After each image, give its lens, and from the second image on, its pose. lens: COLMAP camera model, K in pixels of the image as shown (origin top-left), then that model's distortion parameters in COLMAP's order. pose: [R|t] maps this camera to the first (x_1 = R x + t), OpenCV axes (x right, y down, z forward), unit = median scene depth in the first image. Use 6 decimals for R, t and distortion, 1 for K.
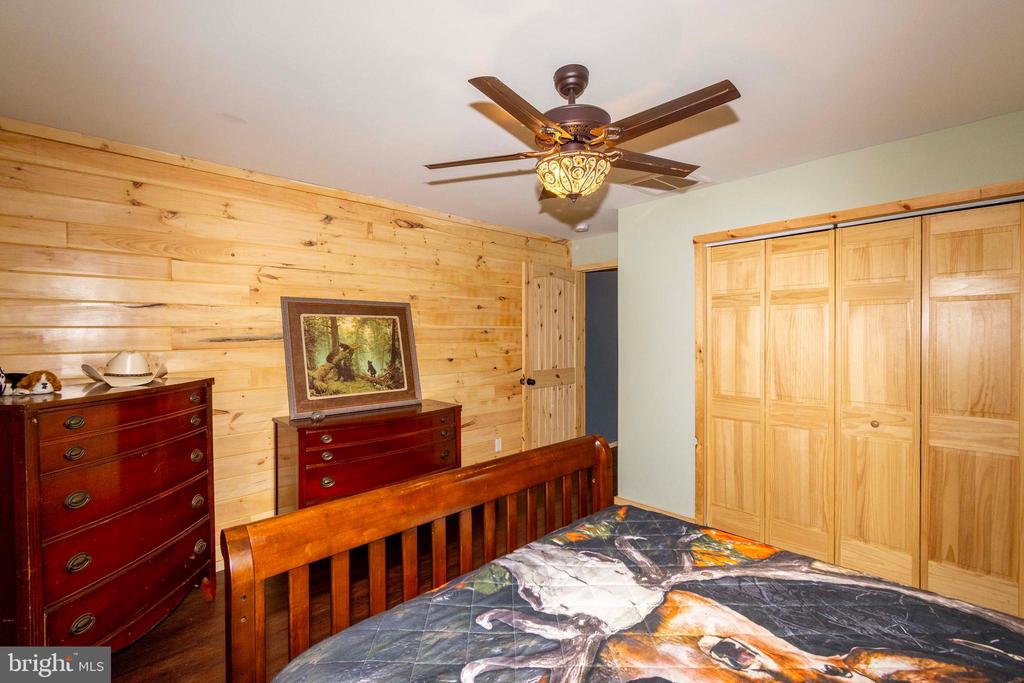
lens RADIAL K [[452.6, 0, 513.9], [0, 452.6, 339.2], [0, 0, 1]] dist [0.006486, -0.002331]
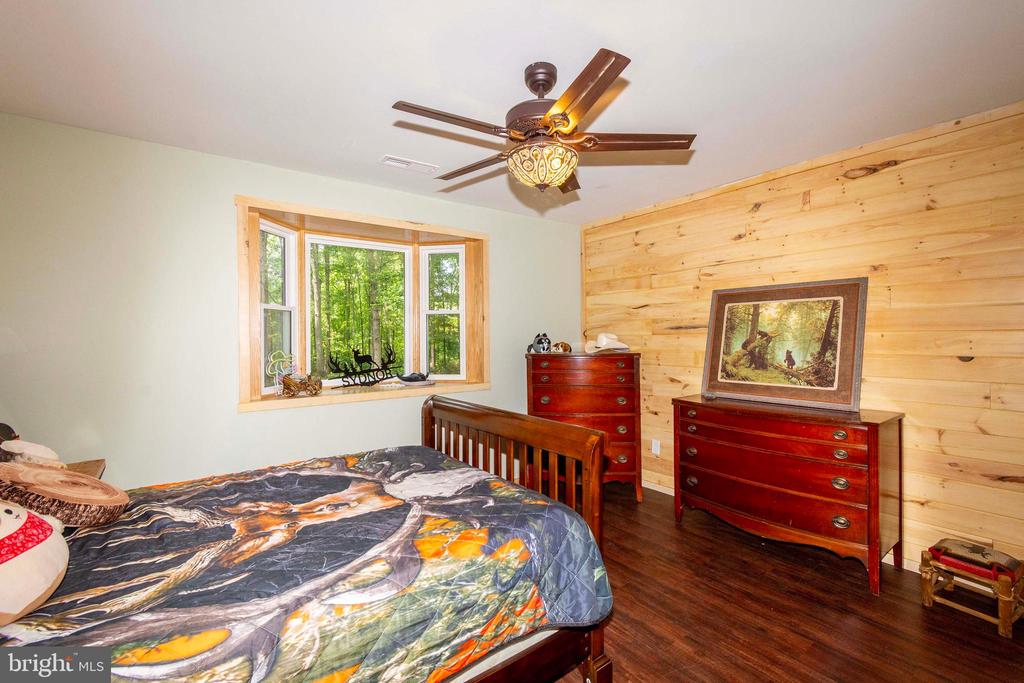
lens RADIAL K [[452.6, 0, 513.3], [0, 452.6, 338.9], [0, 0, 1]] dist [0.006486, -0.002331]
pose [[-0.119791, 0.013716, -0.992704, 0.675626], [-0.001151, 0.999902, 0.013954, 0.014220], [0.992798, 0.002814, -0.119764, 0.602645]]
